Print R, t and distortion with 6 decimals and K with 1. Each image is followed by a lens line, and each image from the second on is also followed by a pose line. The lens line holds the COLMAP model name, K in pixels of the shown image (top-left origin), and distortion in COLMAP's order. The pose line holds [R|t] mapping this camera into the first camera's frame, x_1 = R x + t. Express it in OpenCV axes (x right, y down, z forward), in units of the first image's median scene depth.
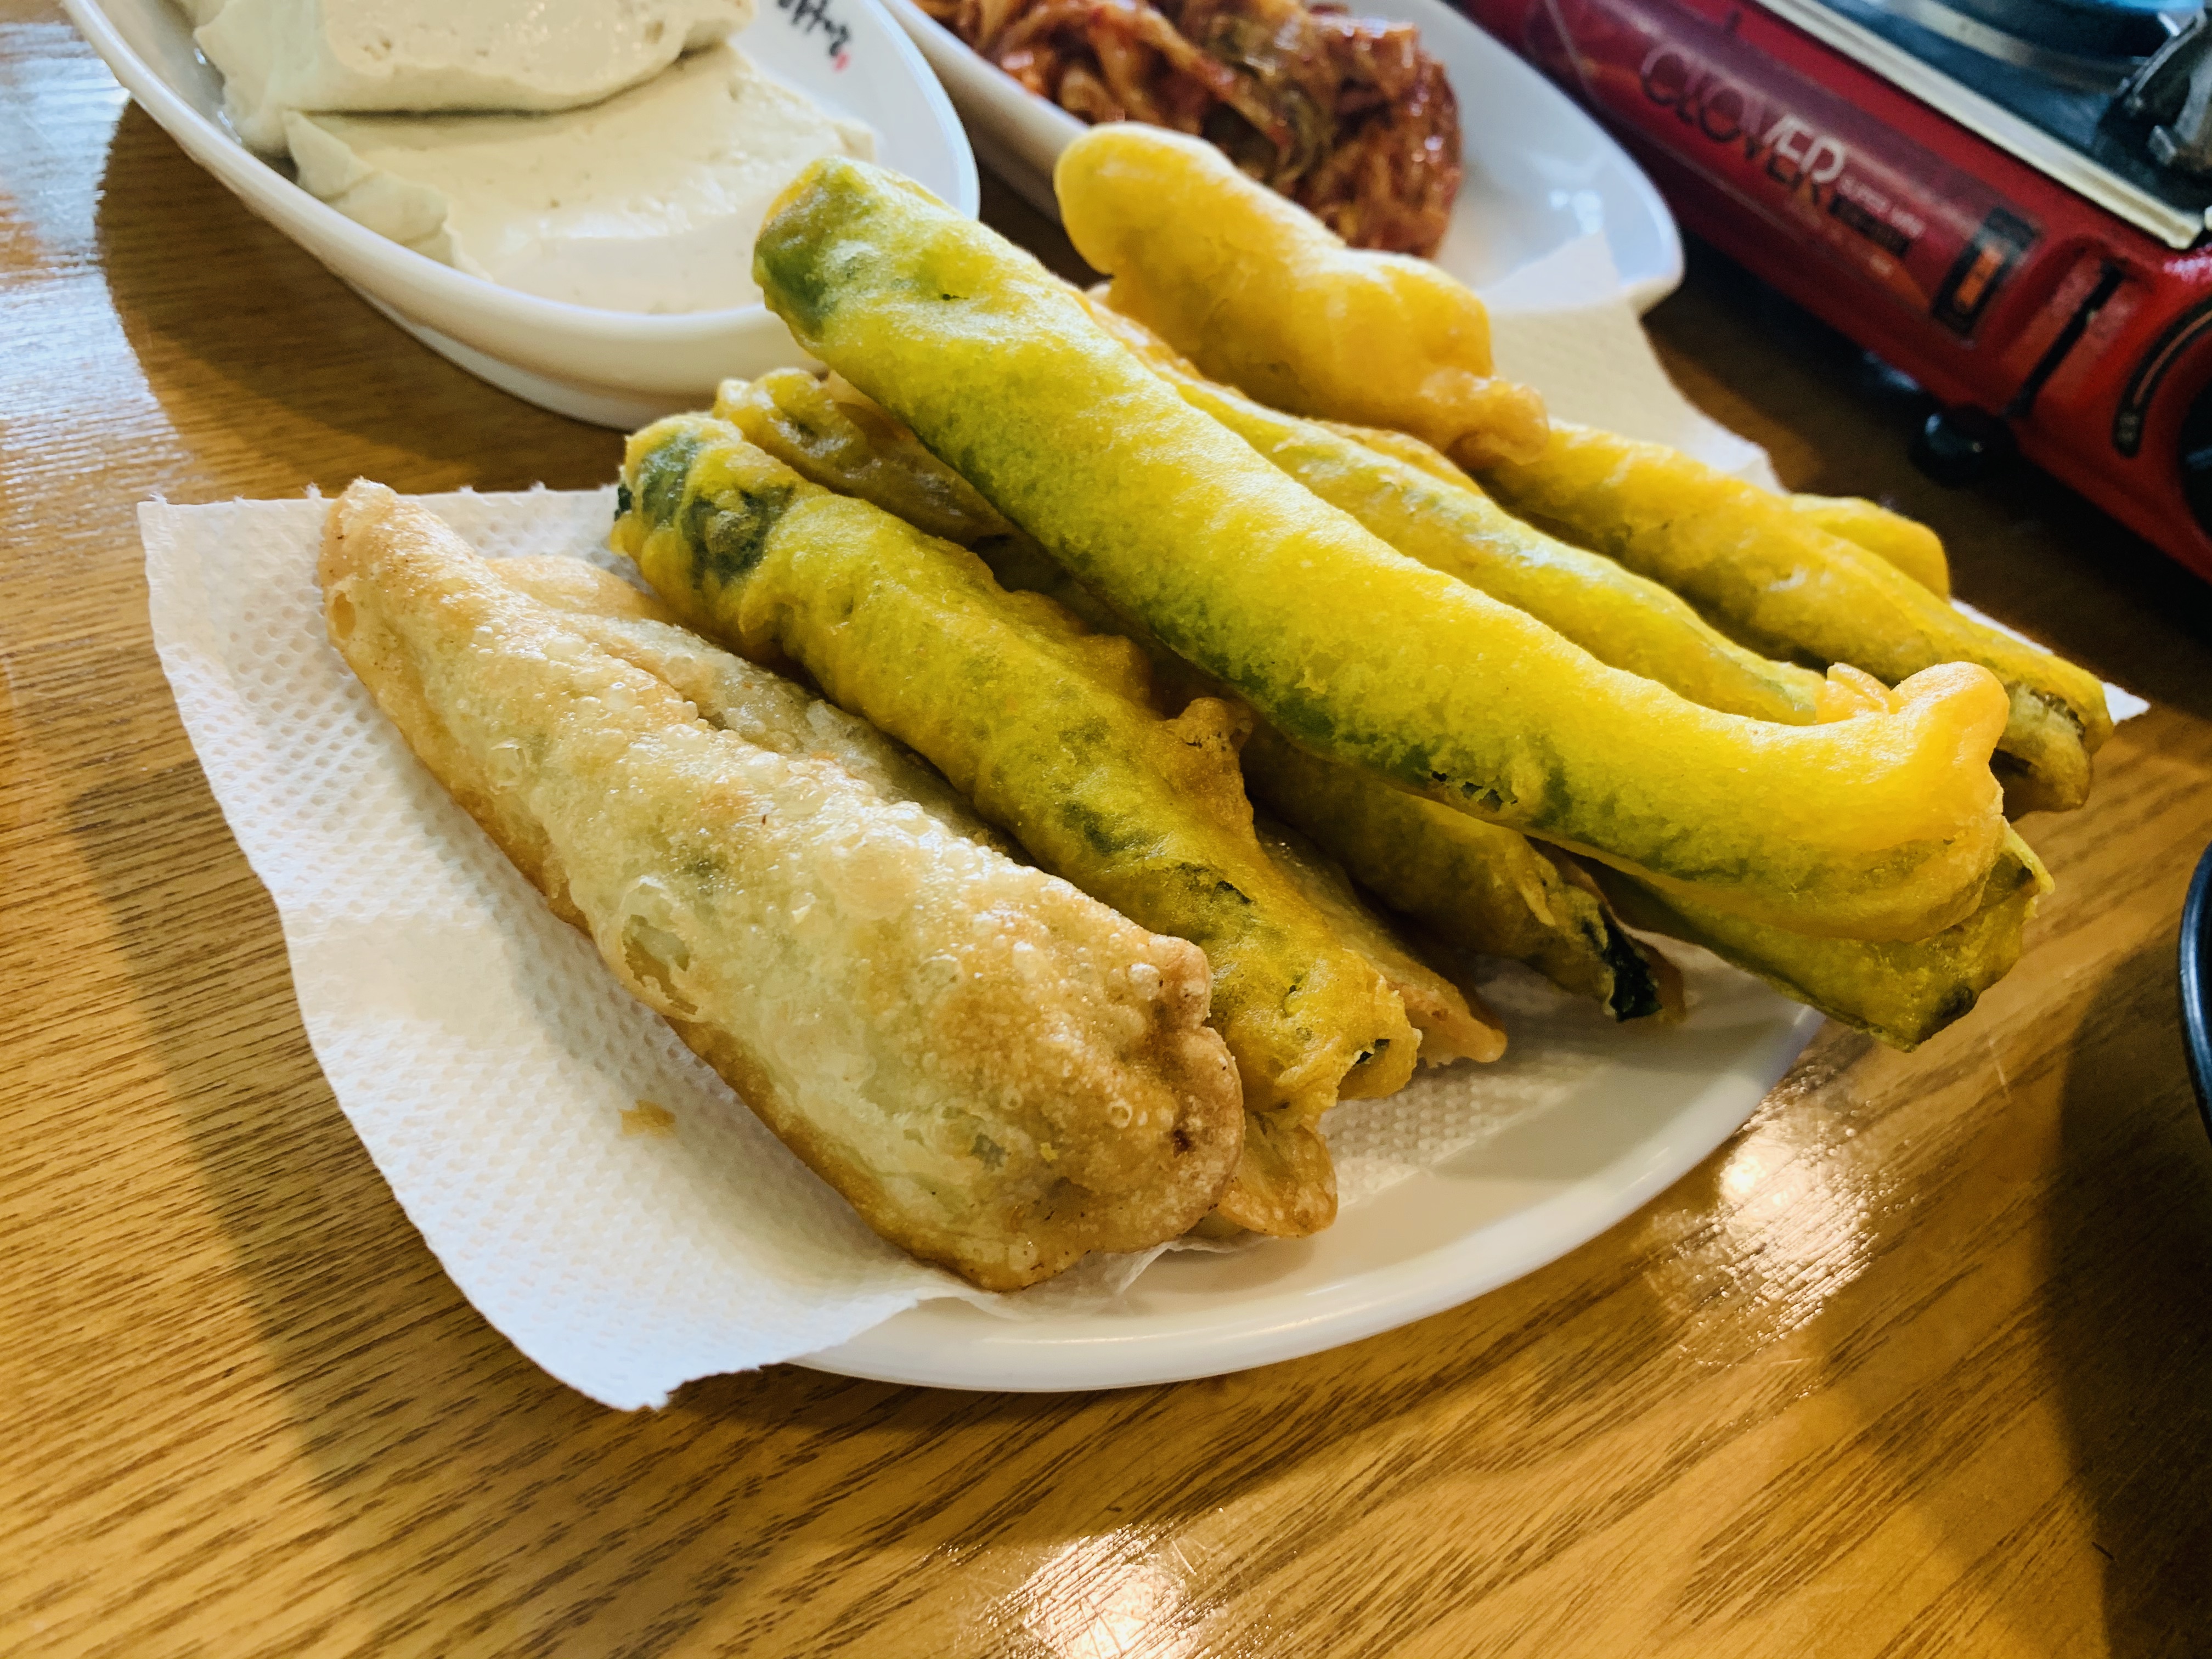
lens RADIAL K [[1685.4, 0, 1100.3], [0, 1685.4, 828.8], [0, 0, 1]] dist [-0.015328, -0.002286]
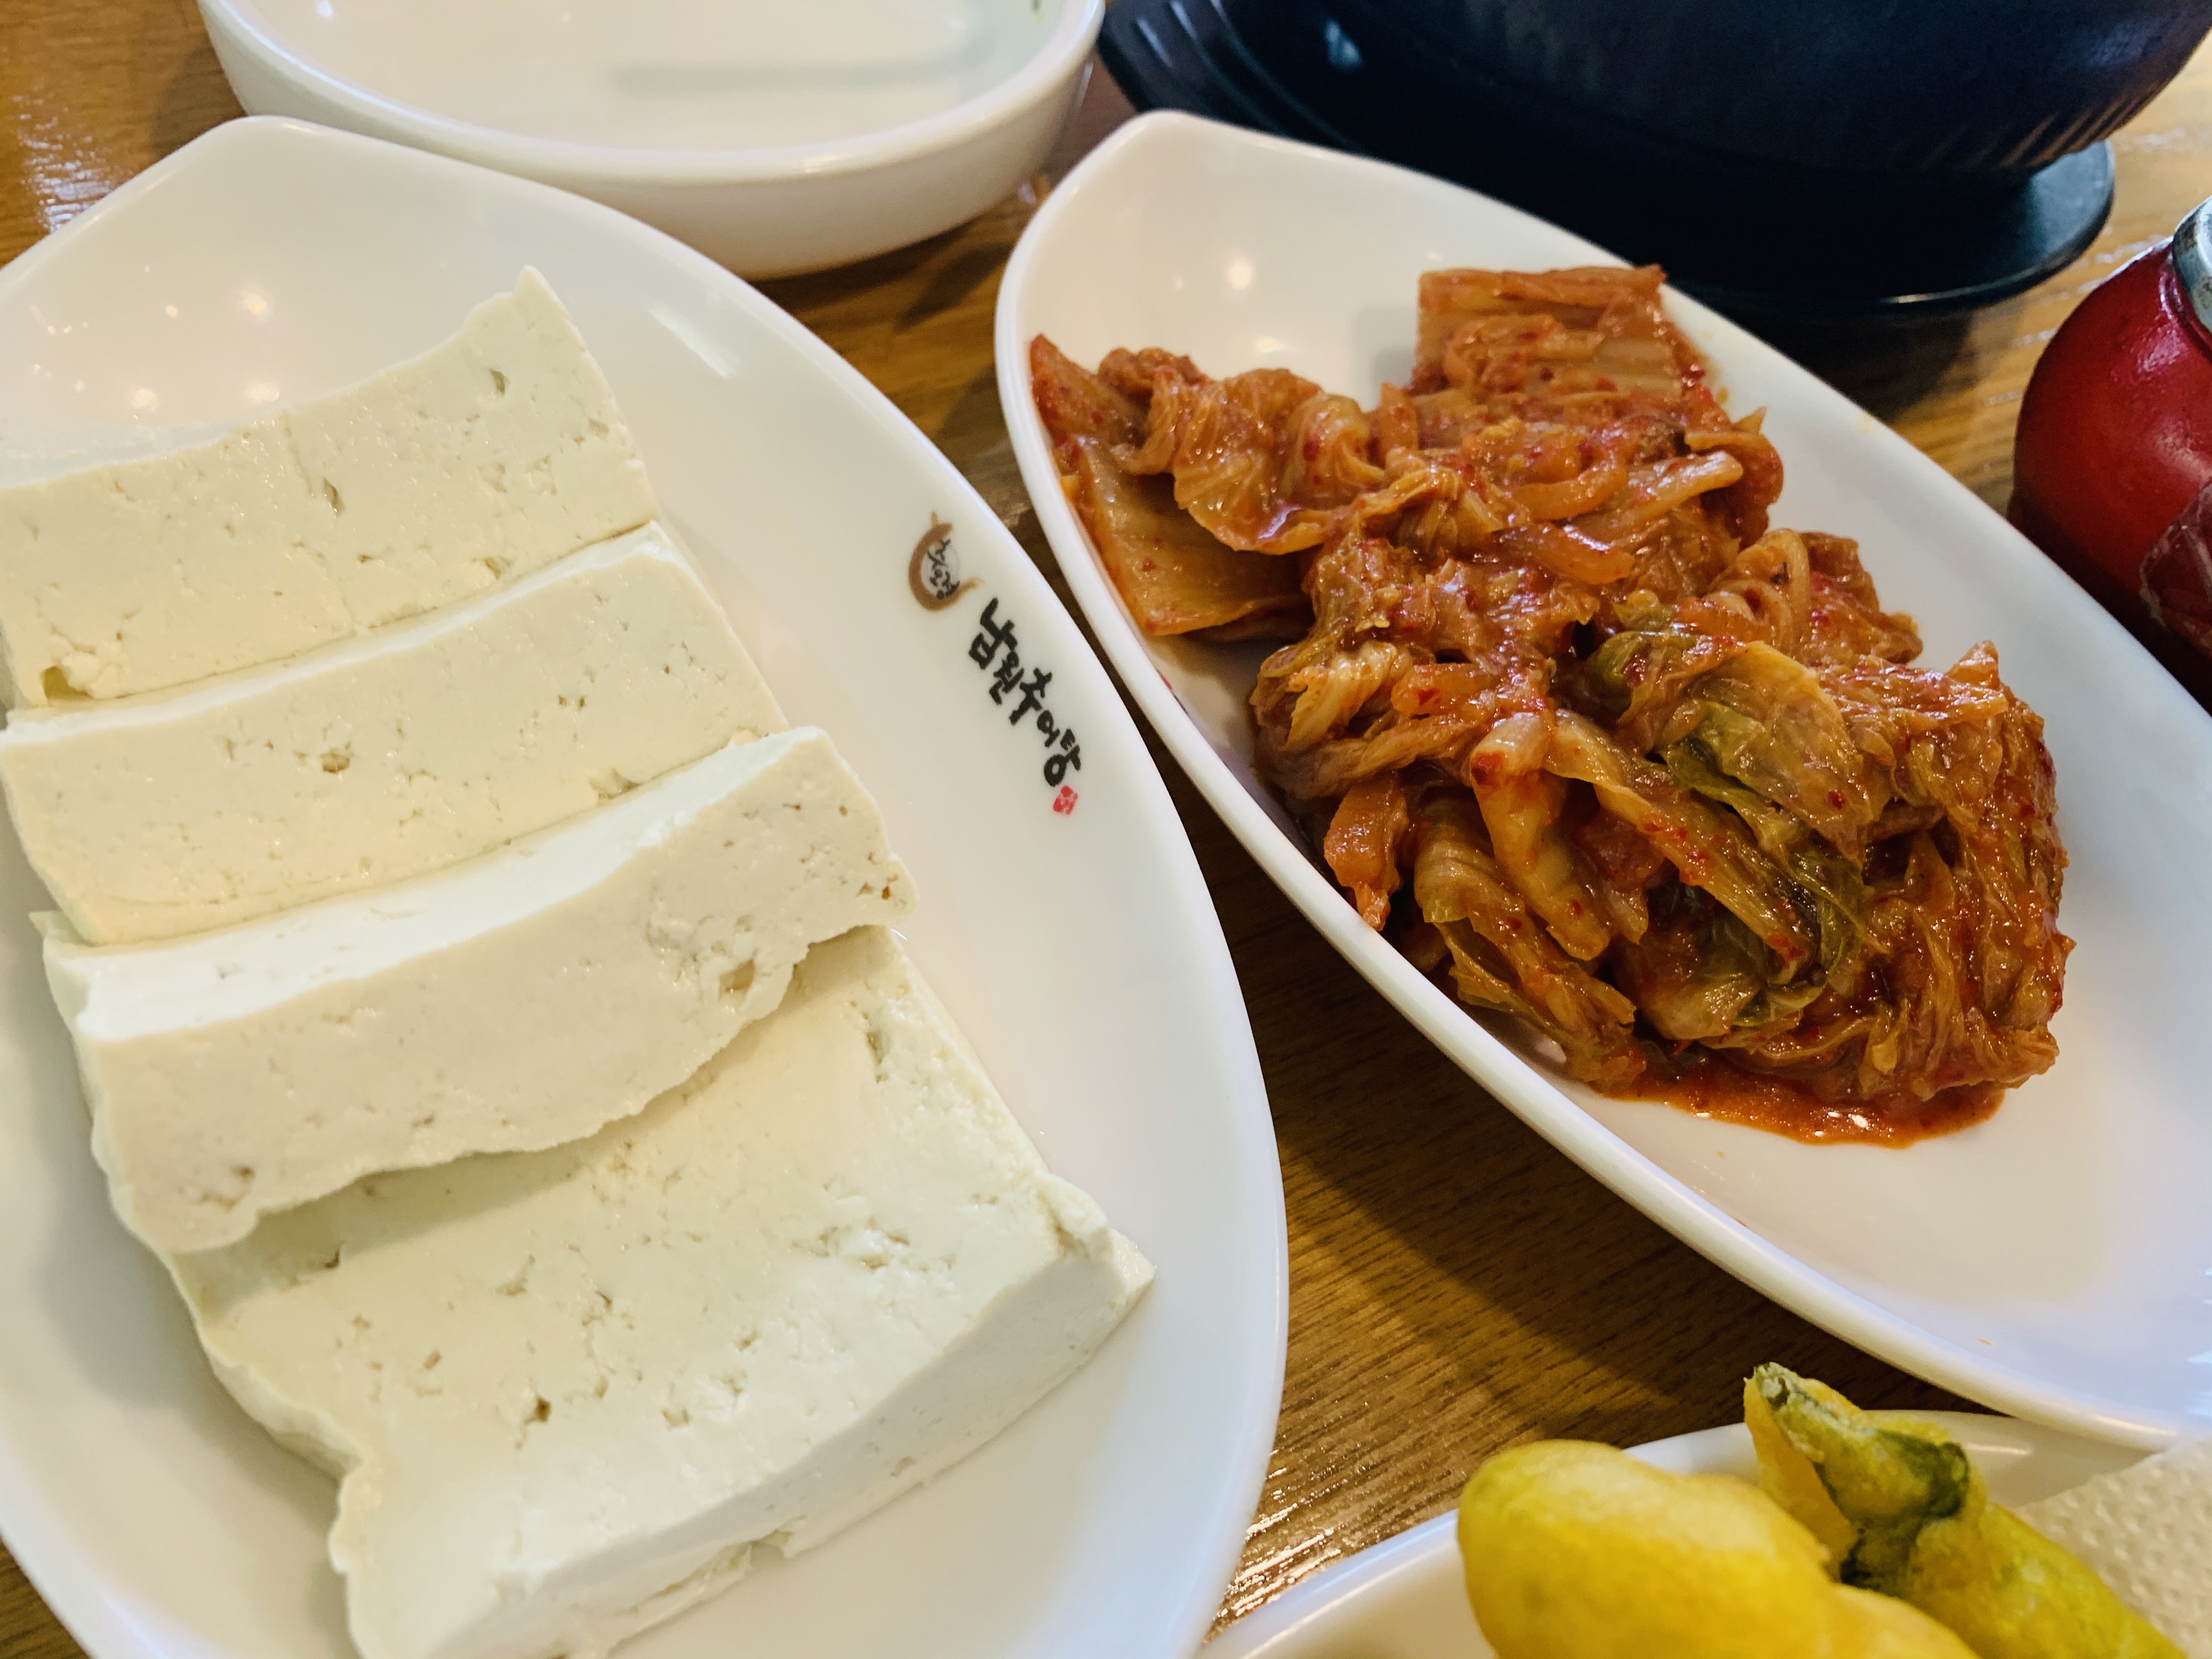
lens RADIAL K [[1685.4, 0, 1112.0], [0, 1685.4, 829.8], [0, 0, 1]] dist [-0.015328, -0.002286]
pose [[0.990911, 0.034112, -0.130123, -0.054180], [-0.026290, 0.997769, 0.061365, -0.481885], [0.131926, -0.057386, 0.989597, 0.377233]]
